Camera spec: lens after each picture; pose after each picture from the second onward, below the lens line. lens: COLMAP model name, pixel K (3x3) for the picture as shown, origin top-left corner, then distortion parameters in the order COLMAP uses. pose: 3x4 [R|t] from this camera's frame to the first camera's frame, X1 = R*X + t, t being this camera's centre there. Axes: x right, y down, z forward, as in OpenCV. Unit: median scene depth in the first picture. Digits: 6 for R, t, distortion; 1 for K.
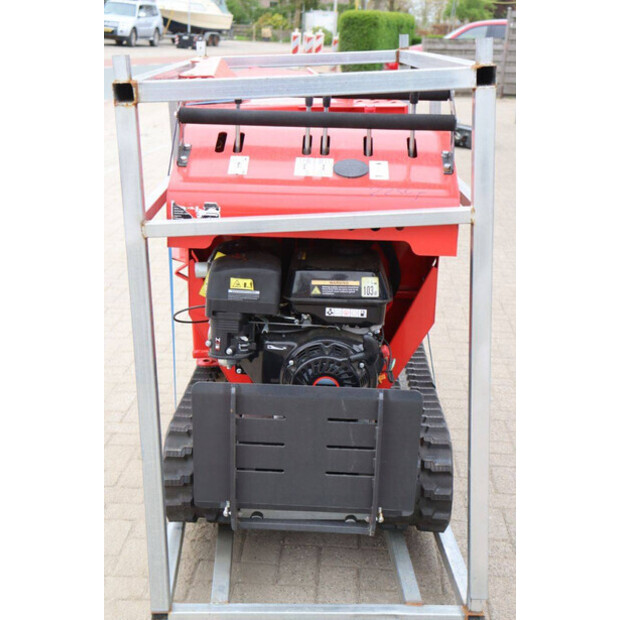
lens RADIAL K [[1007.0, 0, 310.0], [0, 1007.0, 310.0], [0, 0, 1]] dist [0.149836, 0.083877]
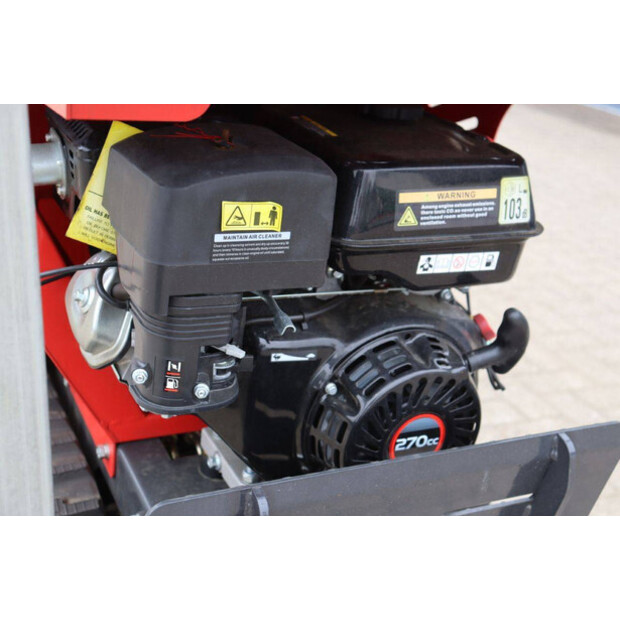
lens RADIAL K [[910.6, 0, 310.0], [0, 910.6, 310.0], [0, 0, 1]] dist [0.030036, 0.084961]
pose [[0.886345, -0.117435, 0.447886, -0.197179], [0.033052, 0.980882, 0.191776, -0.054359], [-0.461845, -0.155176, 0.873281, 0.692773]]
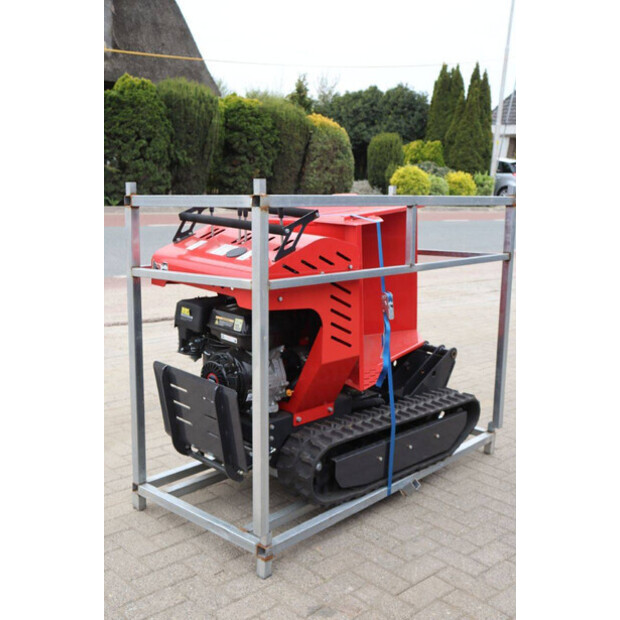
lens RADIAL K [[739.7, 0, 310.0], [0, 739.7, 310.0], [0, 0, 1]] dist [-0.001385, -0.010552]
pose [[0.735131, 0.143414, -0.662582, 0.935969], [-0.204227, 0.978813, -0.014727, -0.052485], [0.646432, 0.146143, 0.748845, 0.172760]]
